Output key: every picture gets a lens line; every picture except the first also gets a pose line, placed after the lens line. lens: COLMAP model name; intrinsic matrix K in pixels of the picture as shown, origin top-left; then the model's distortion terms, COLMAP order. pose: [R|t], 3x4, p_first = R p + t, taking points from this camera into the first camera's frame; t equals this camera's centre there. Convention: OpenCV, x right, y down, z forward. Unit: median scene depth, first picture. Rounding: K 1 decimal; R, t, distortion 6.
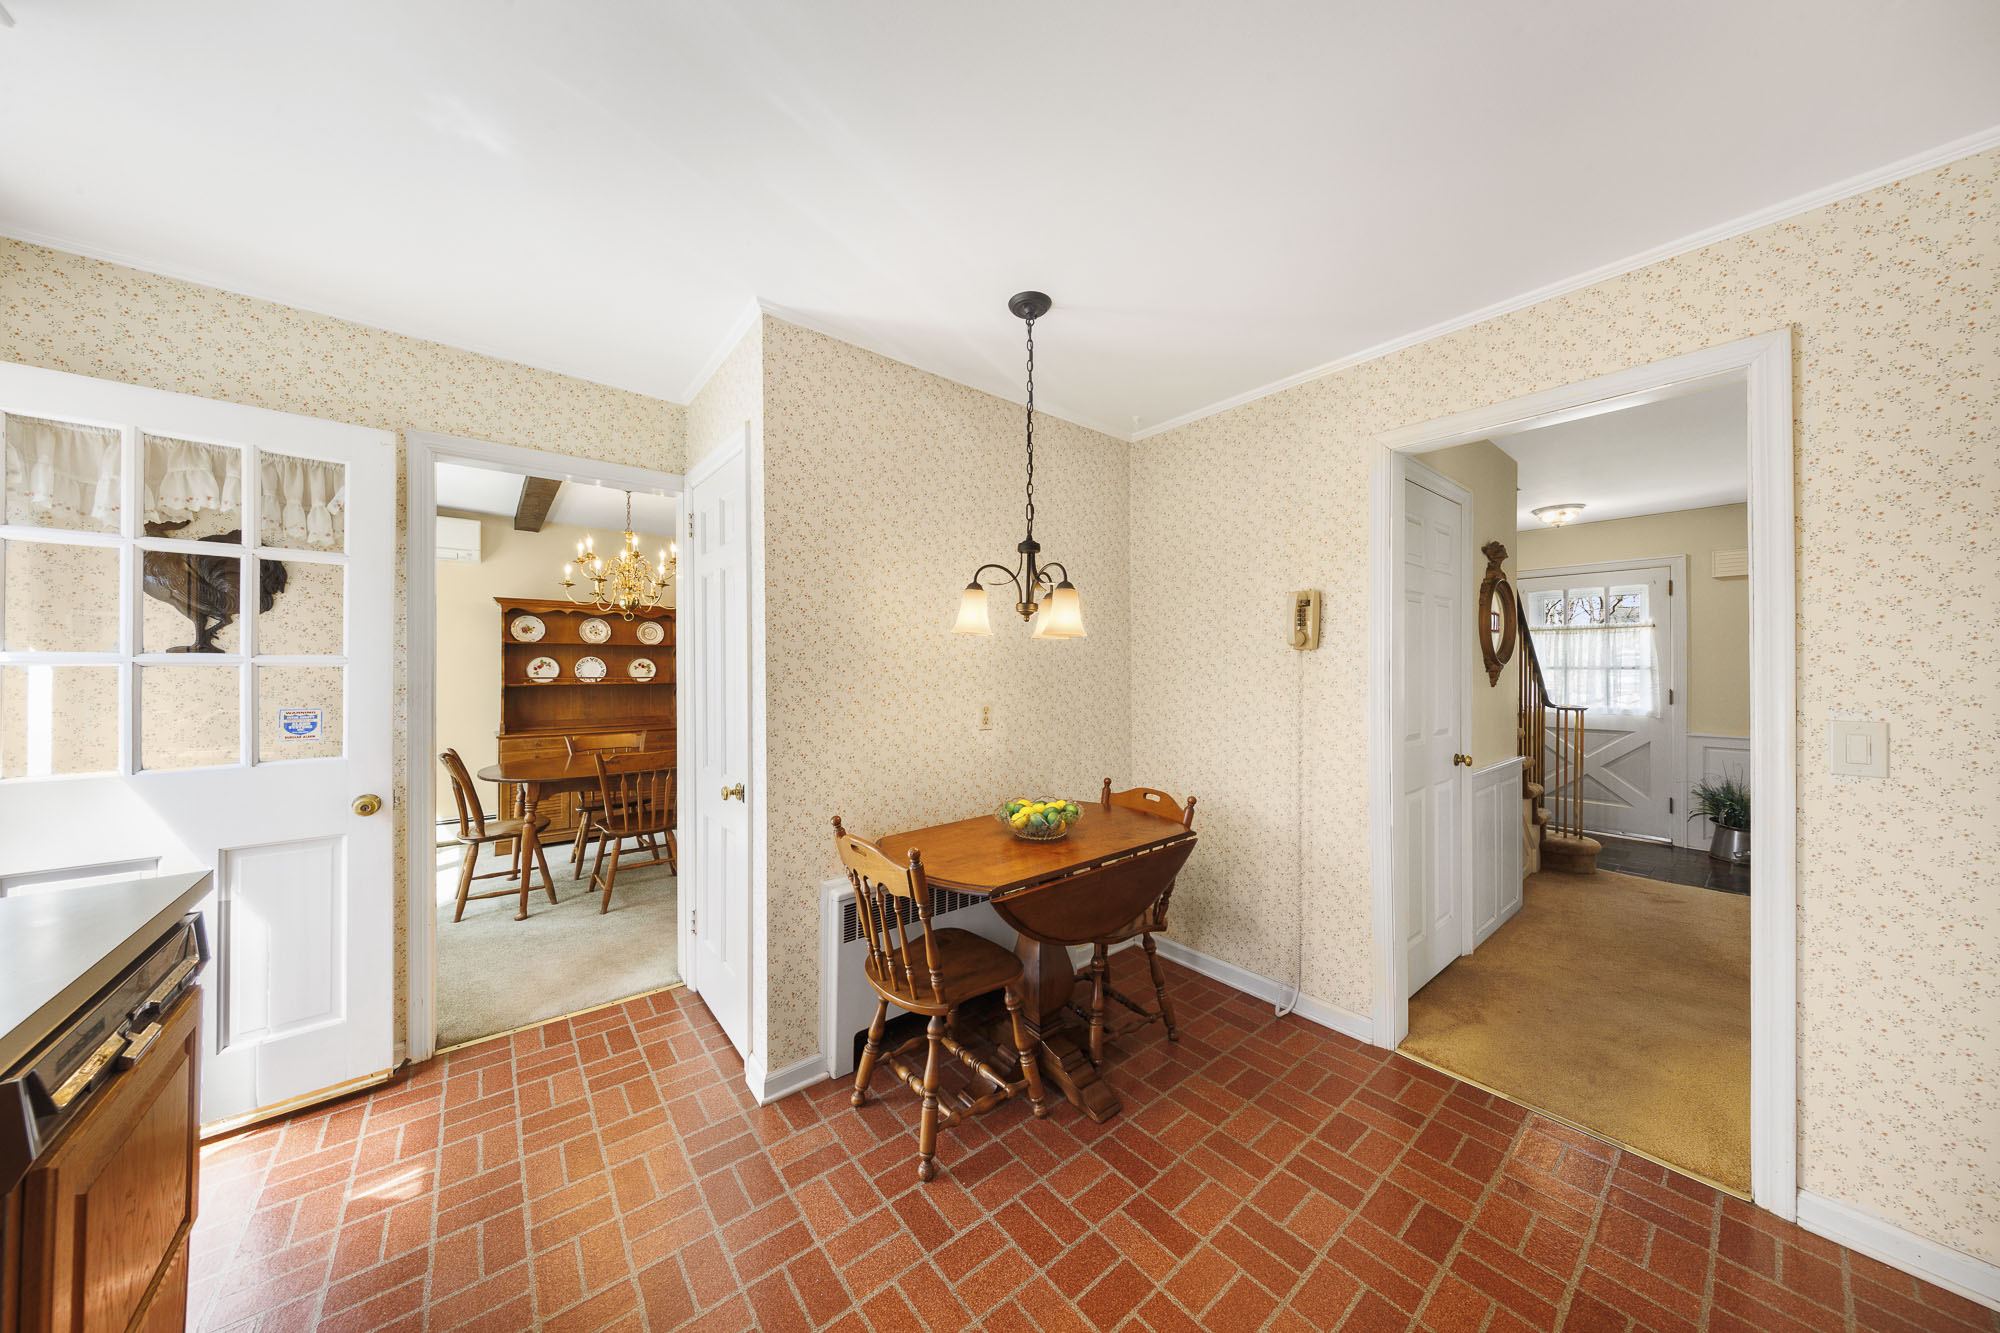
lens RADIAL K [[636.0, 0, 998.4], [0, 636.0, 665.5], [0, 0, 1]] dist [0.003903, -0.001145]
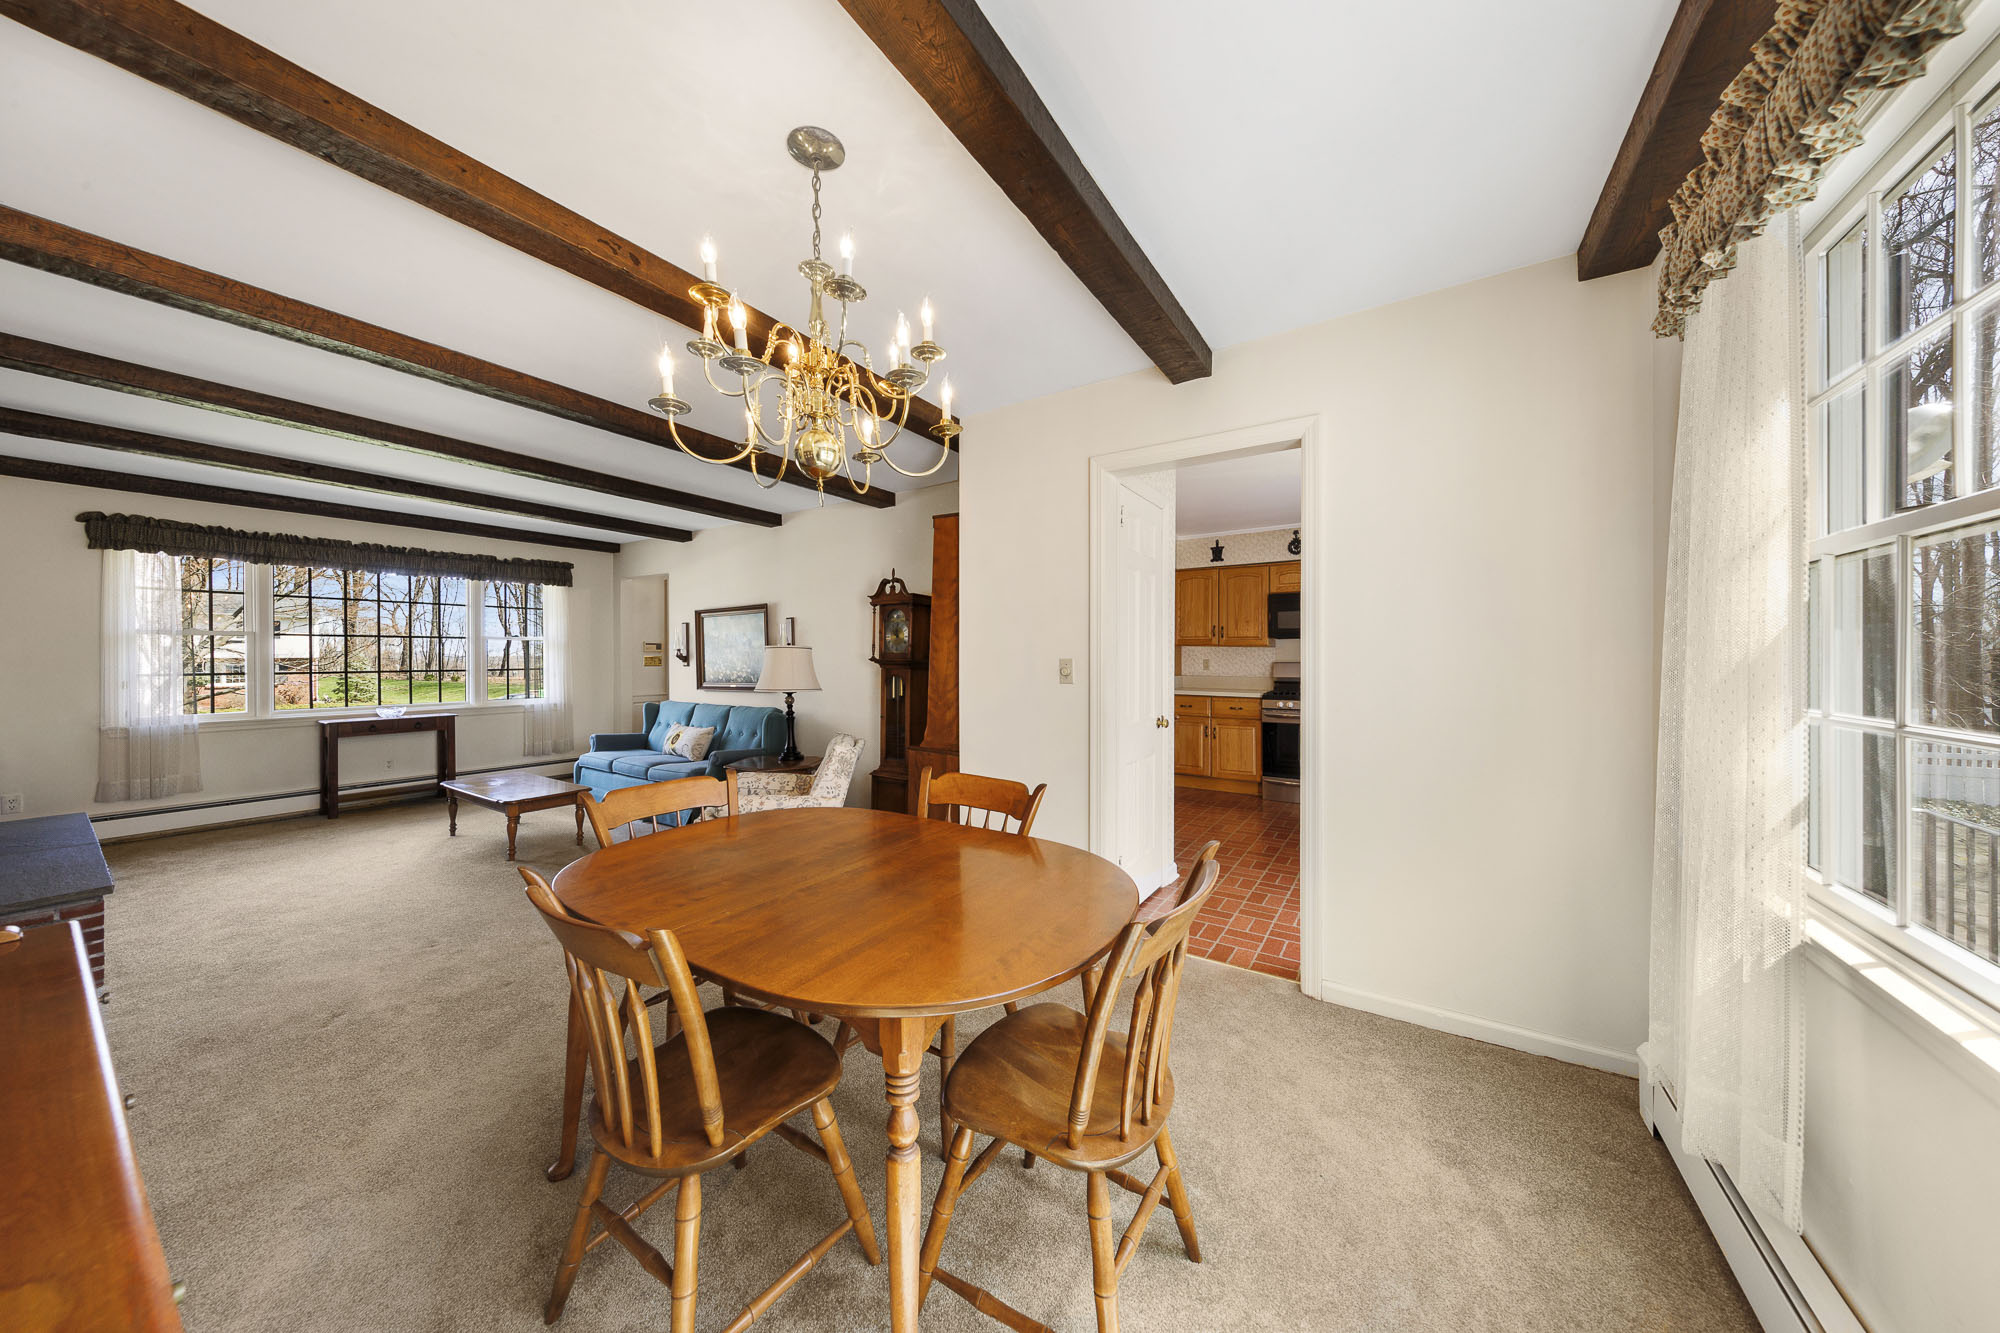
lens RADIAL K [[636.0, 0, 1007.4], [0, 636.0, 661.4], [0, 0, 1]] dist [0.003903, -0.001145]
pose [[-0.316159, -0.003720, 0.948699, -0.801300], [0.002542, 0.999985, 0.004768, 0.016979], [-0.948703, 0.003919, -0.316145, 0.832600]]
